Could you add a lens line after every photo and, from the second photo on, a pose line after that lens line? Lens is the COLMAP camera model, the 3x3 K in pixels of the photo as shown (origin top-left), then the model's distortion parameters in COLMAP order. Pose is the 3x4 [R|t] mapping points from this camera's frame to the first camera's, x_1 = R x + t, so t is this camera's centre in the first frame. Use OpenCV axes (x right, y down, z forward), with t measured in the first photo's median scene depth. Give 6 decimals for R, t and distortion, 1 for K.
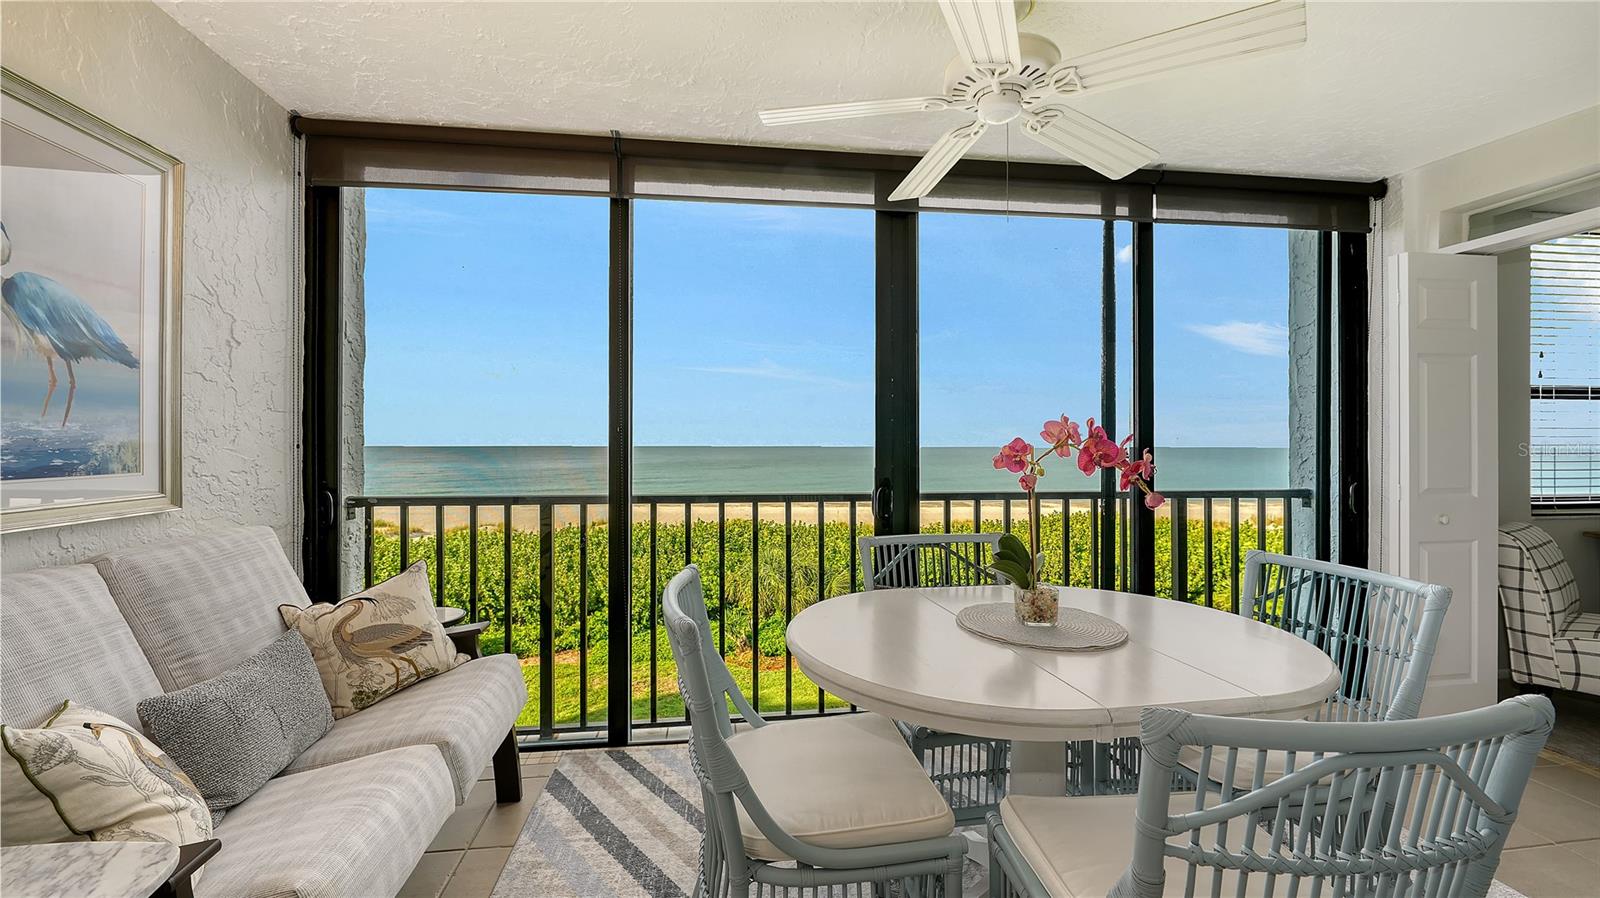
lens RADIAL K [[654.9, 0, 796.3], [0, 654.9, 448.2], [0, 0, 1]] dist [-0.000881, -0.000193]
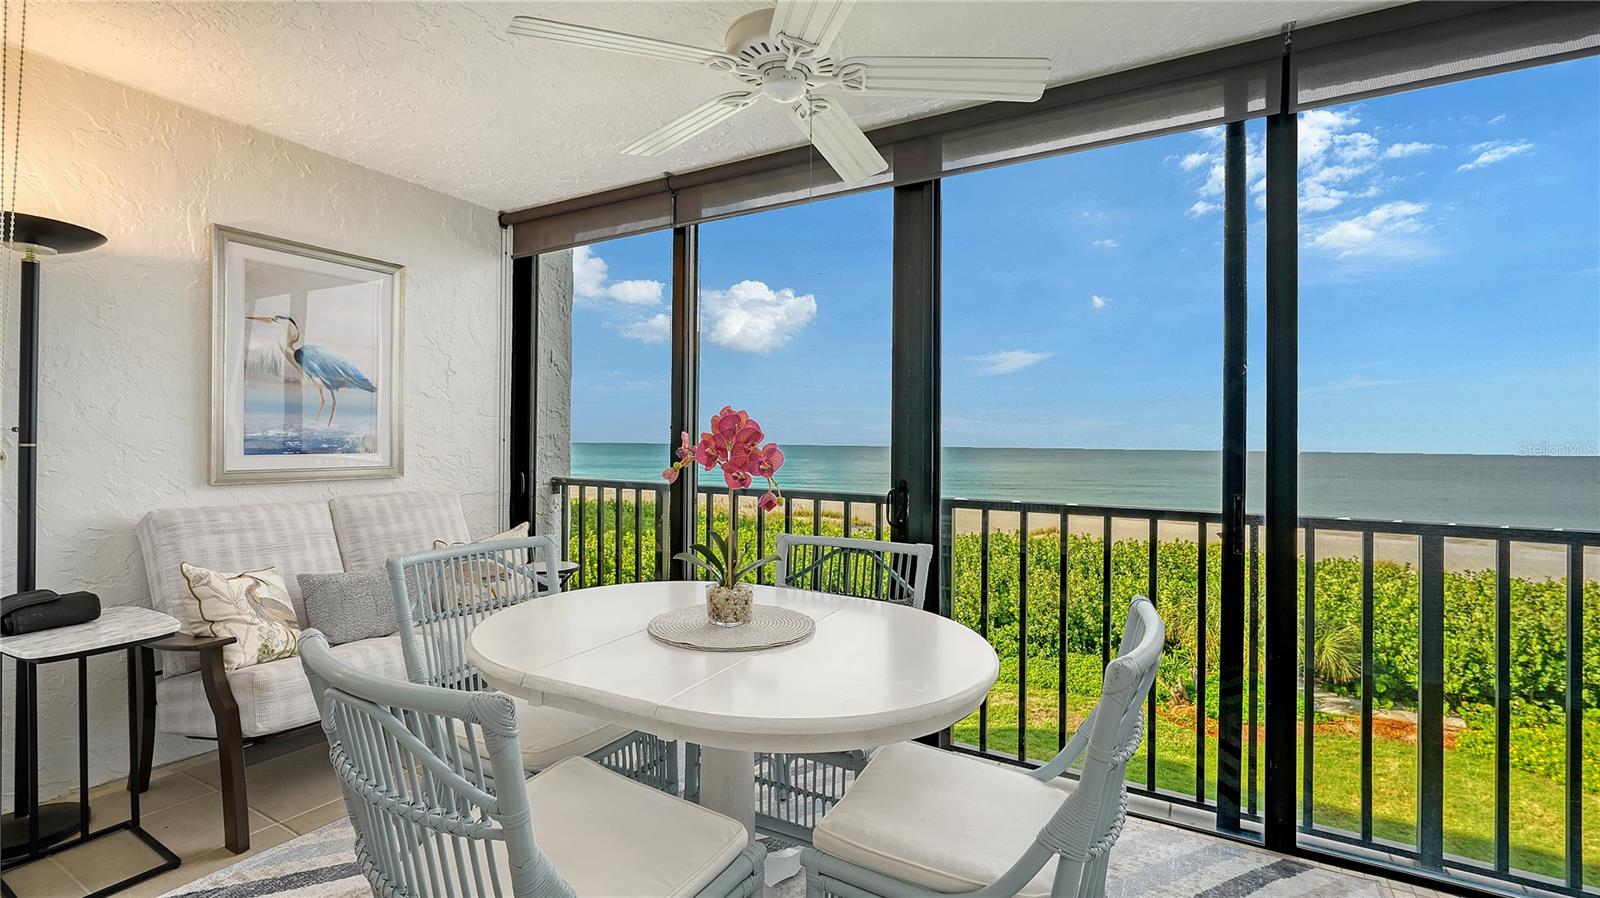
lens RADIAL K [[712.5, 0, 794.2], [0, 712.5, 452.9], [0, 0, 1]] dist [0.001959, -0.000105]
pose [[0.783059, 0.016207, -0.621736, 0.675464], [-0.014194, 0.999866, 0.008186, 0.003617], [0.621786, 0.002414, 0.783184, 0.145349]]
